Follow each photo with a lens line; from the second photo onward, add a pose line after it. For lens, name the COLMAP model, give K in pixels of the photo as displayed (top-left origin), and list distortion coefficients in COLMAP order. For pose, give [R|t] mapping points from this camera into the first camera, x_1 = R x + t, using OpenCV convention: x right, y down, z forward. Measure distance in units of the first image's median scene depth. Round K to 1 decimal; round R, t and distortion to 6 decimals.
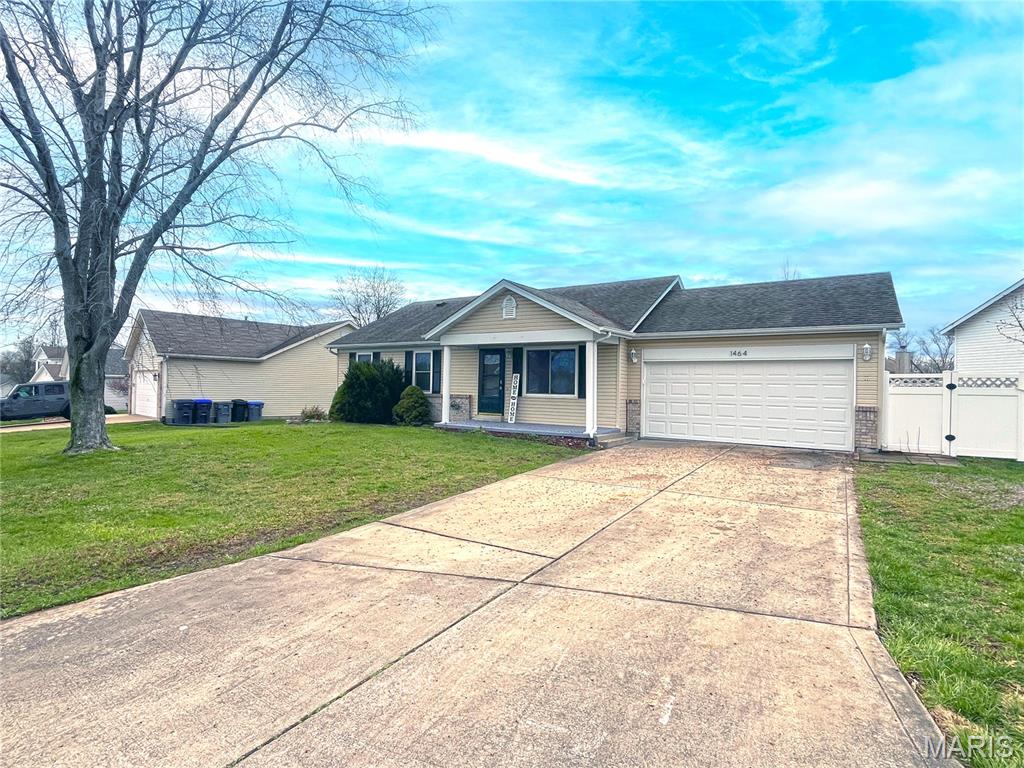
lens RADIAL K [[512.3, 0, 507.2], [0, 512.3, 384.7], [0, 0, 1]] dist [-0.000135, -0.000246]
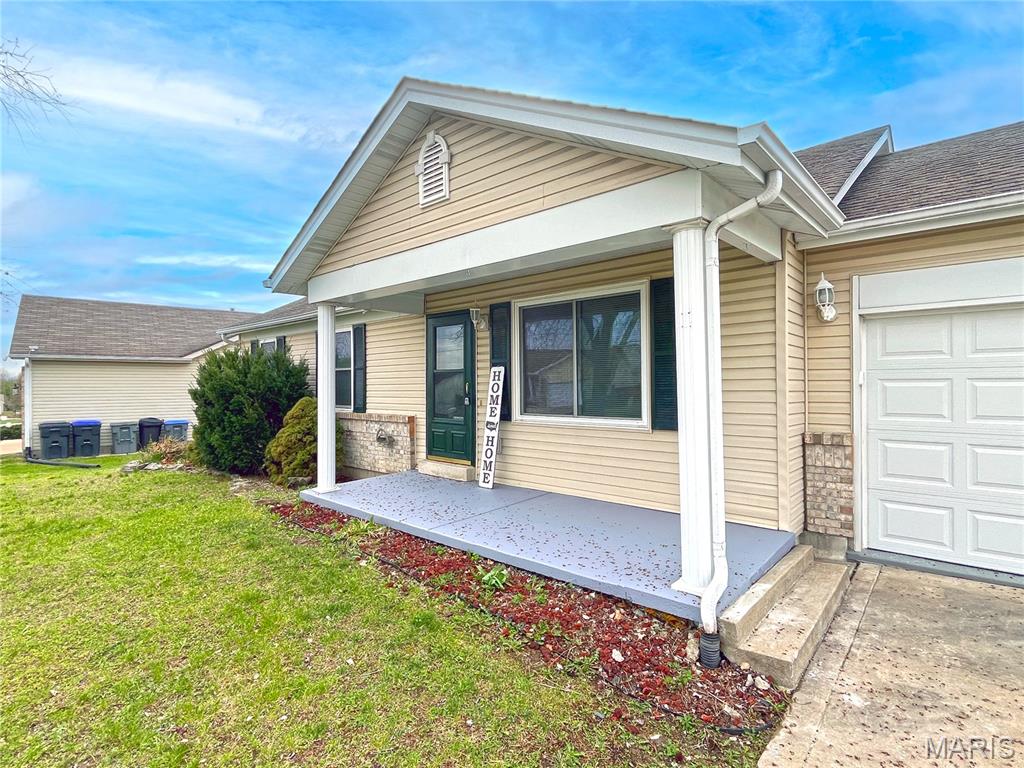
lens RADIAL K [[512.3, 0, 507.2], [0, 512.3, 384.7], [0, 0, 1]] dist [-0.000135, -0.000246]
pose [[0.988029, -0.027632, -0.151775, 0.088051], [0.028661, 0.999579, 0.004596, -0.008452], [0.151584, -0.008891, 0.988404, 0.592384]]
